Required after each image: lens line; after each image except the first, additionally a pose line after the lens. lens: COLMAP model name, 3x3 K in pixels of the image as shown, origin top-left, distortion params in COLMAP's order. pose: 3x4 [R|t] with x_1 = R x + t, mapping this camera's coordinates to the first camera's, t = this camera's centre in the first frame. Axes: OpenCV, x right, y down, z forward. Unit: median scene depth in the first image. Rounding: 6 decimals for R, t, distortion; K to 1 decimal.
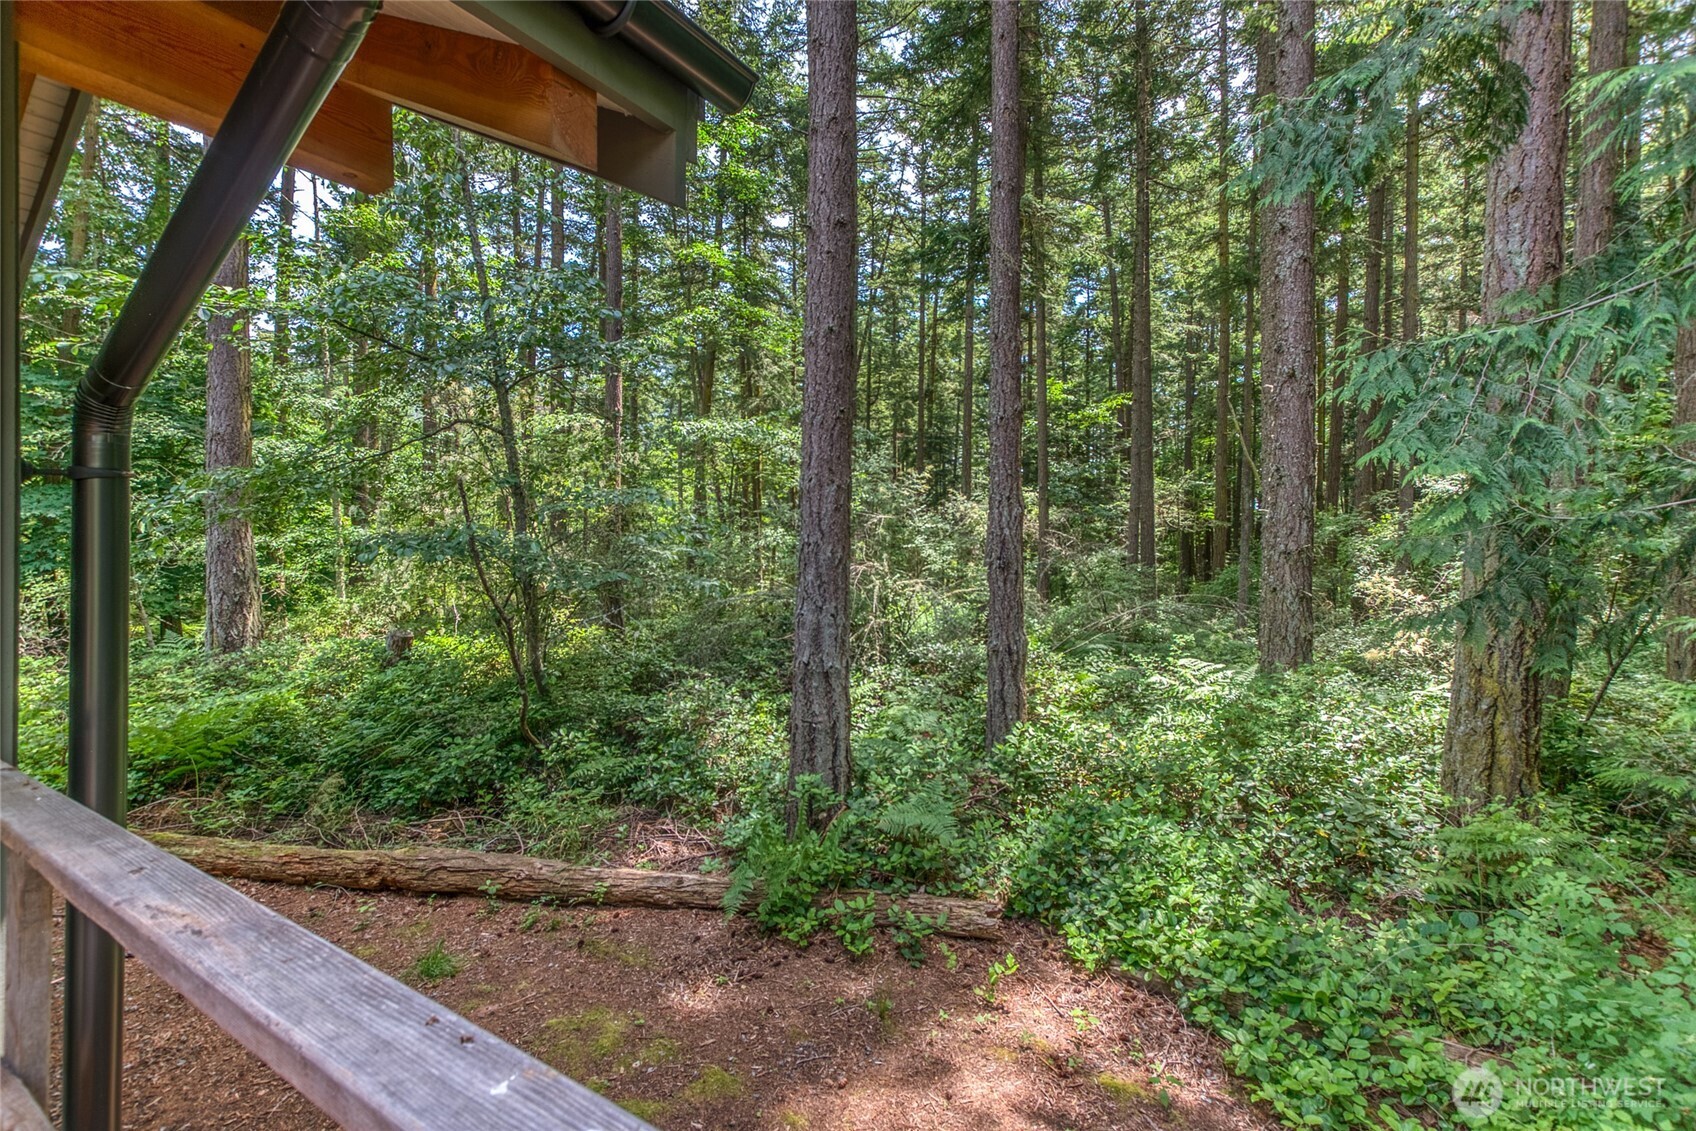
lens RADIAL K [[756.7, 0, 841.0], [0, 756.7, 558.1], [0, 0, 1]] dist [0.018303, 0.000782]
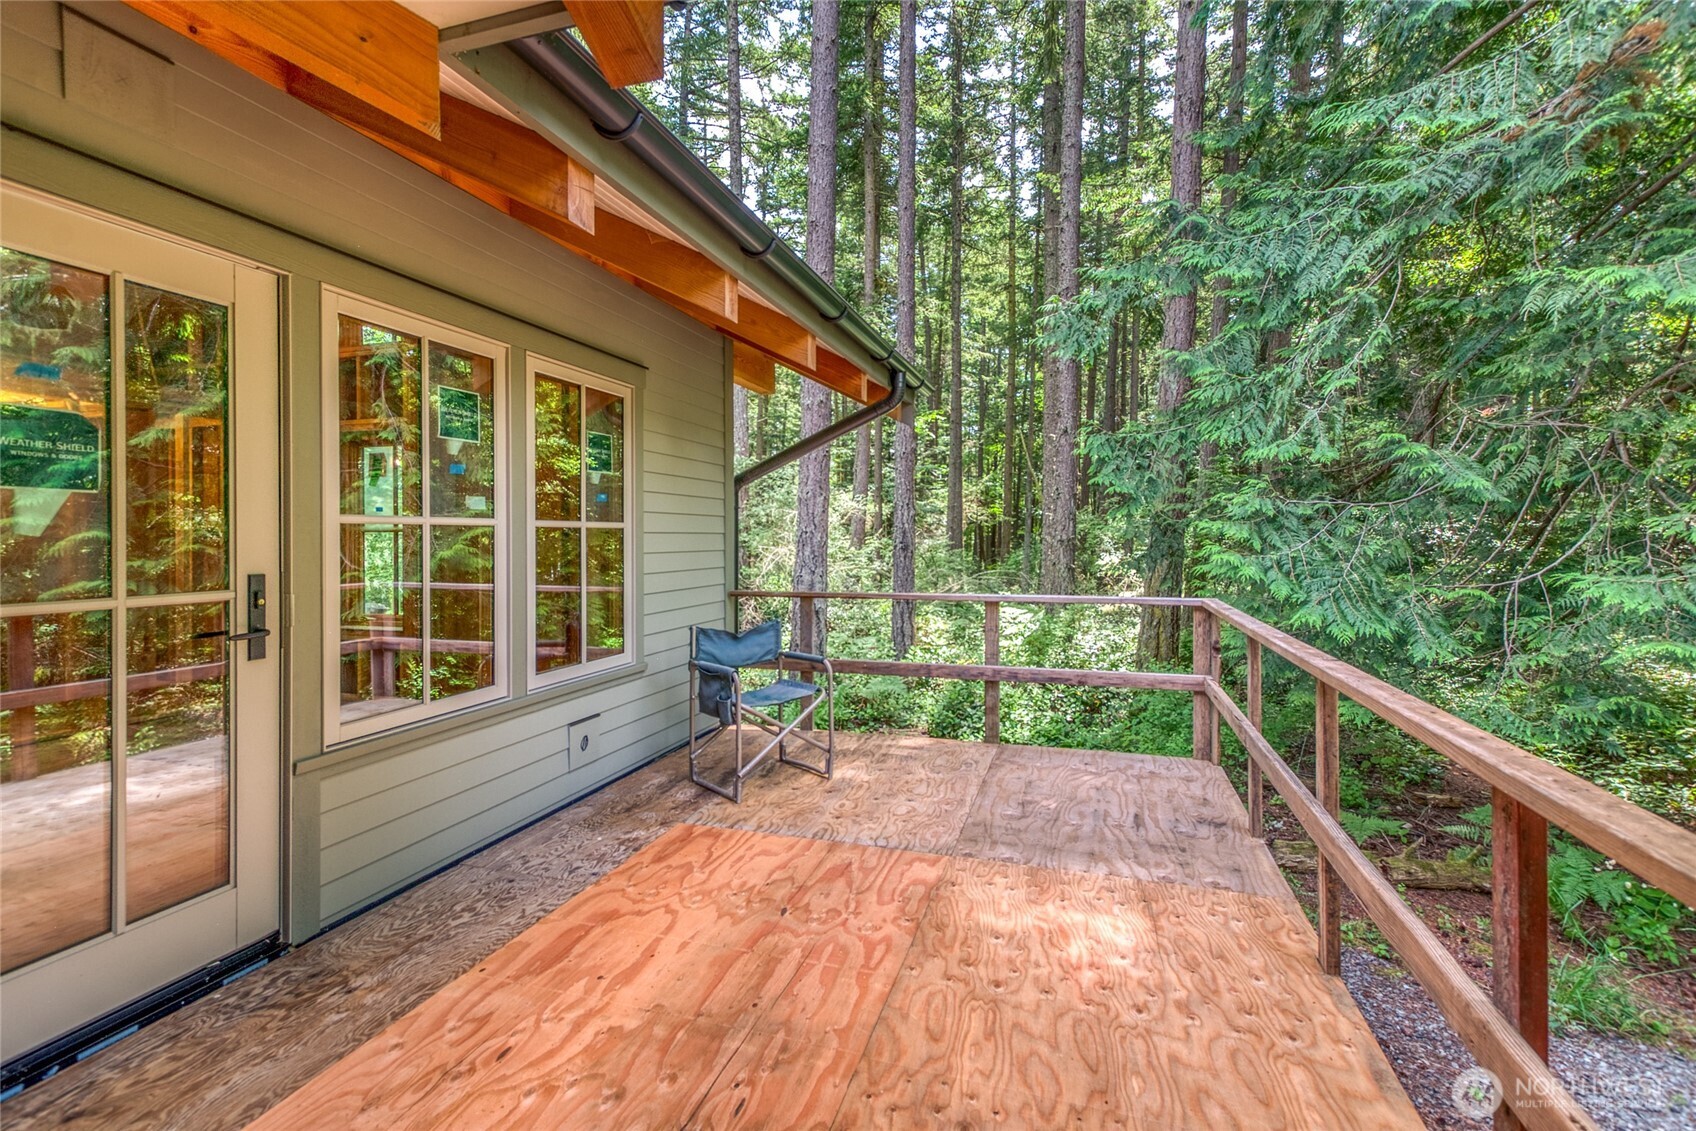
lens RADIAL K [[756.7, 0, 853.3], [0, 756.7, 556.9], [0, 0, 1]] dist [0.018303, 0.000782]
pose [[0.961317, 0.005757, 0.275384, -0.099177], [-0.010716, 0.999806, 0.016507, 0.001502], [-0.275235, -0.018820, 0.961193, -0.149174]]
